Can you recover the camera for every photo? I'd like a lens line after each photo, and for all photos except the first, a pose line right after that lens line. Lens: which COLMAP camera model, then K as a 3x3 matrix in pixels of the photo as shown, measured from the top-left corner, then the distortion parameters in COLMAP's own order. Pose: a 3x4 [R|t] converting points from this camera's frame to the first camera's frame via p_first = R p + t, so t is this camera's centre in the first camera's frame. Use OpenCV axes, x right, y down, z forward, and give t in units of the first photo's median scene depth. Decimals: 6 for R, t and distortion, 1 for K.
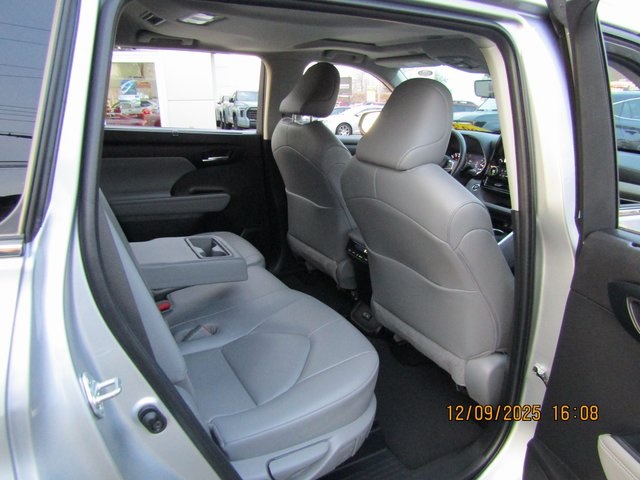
lens RADIAL K [[463.3, 0, 320.0], [0, 463.3, 240.0], [0, 0, 1]] dist [-0.008994, 0.008784]
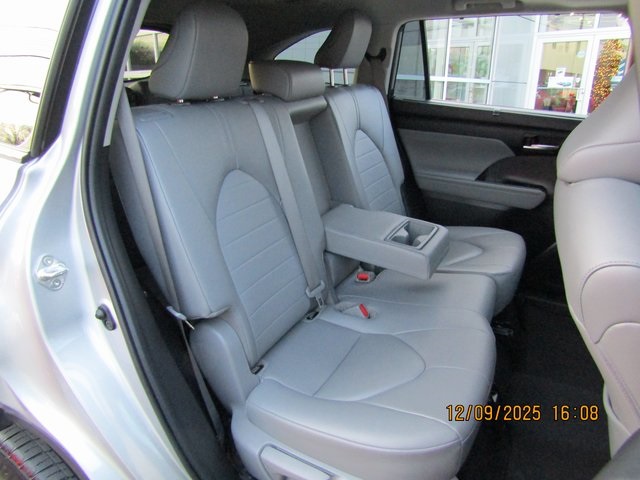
lens RADIAL K [[463.3, 0, 320.0], [0, 463.3, 240.0], [0, 0, 1]] dist [-0.008994, 0.008784]
pose [[0.550215, 0.282281, -0.785864, 0.267059], [-0.259778, 0.952291, 0.160180, -0.048568], [0.793586, 0.116017, 0.597295, 0.218967]]
